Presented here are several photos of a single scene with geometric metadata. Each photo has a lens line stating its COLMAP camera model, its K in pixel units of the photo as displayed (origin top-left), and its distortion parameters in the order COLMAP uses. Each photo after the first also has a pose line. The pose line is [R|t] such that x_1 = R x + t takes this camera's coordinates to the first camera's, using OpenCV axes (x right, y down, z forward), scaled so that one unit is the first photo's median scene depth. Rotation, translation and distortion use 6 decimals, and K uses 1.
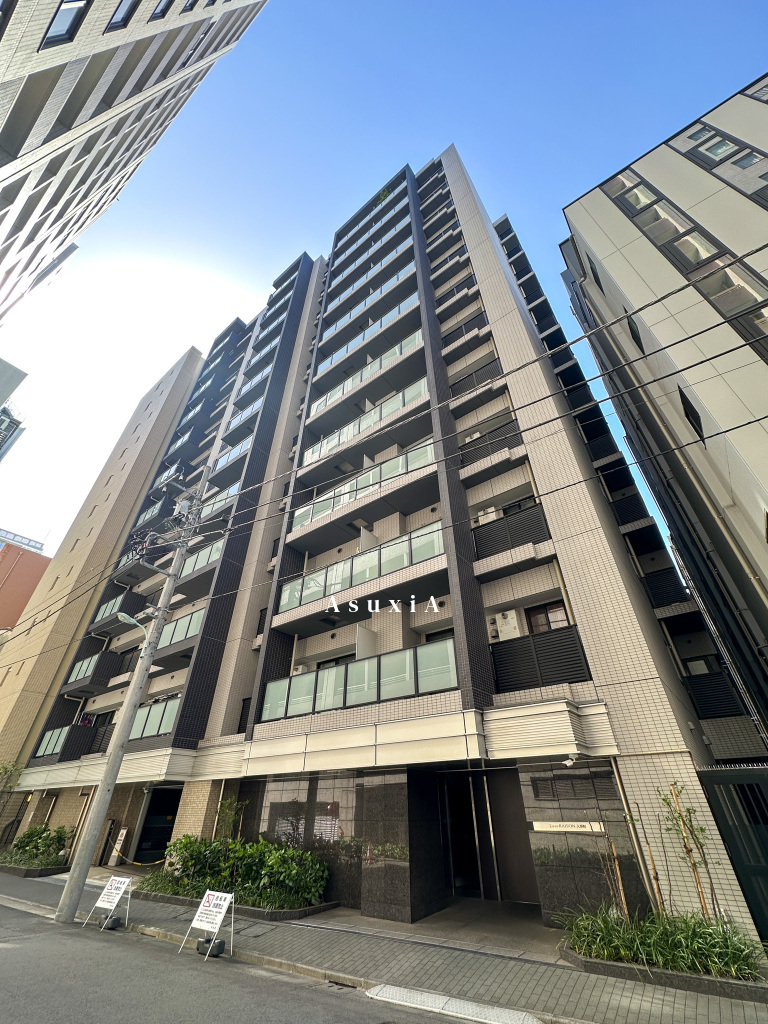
lens RADIAL K [[408.3, 0, 382.9], [0, 408.3, 517.1], [0, 0, 1]] dist [-0.001322, -0.000251]
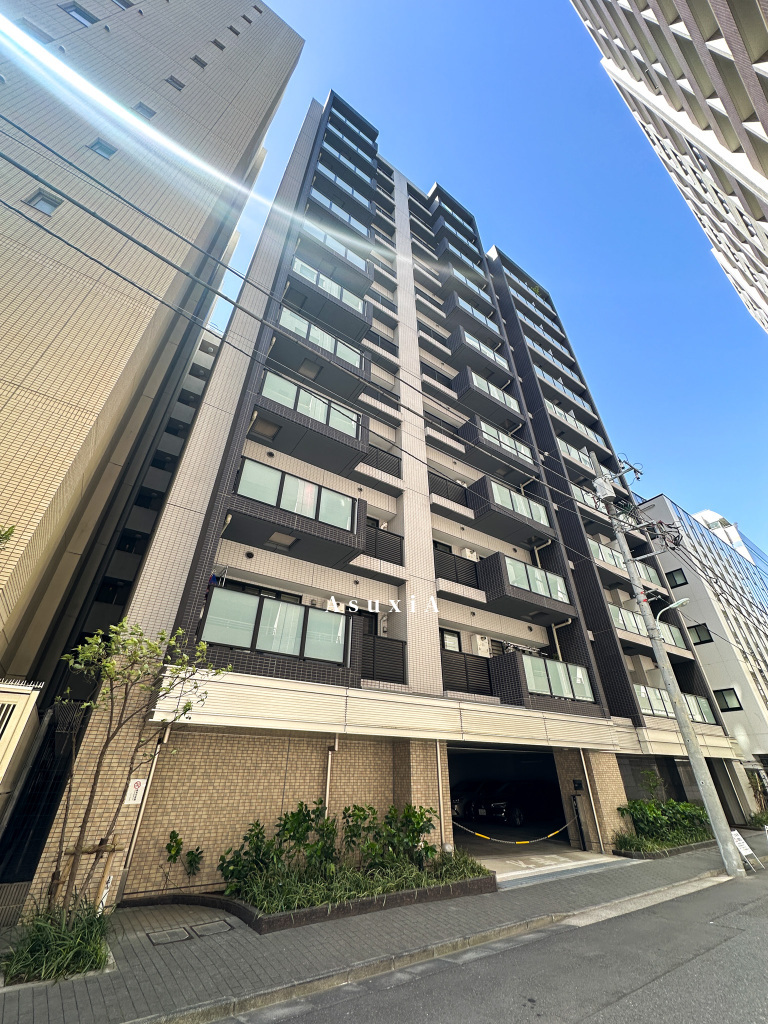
lens RADIAL K [[411.7, 0, 386.7], [0, 411.7, 511.1], [0, 0, 1]] dist [-0.000932, -0.000197]
pose [[0.308282, 0.521460, 0.795639, -0.846109], [-0.560961, 0.775135, -0.290669, 0.374342], [-0.768300, -0.356714, 0.531479, 0.516780]]
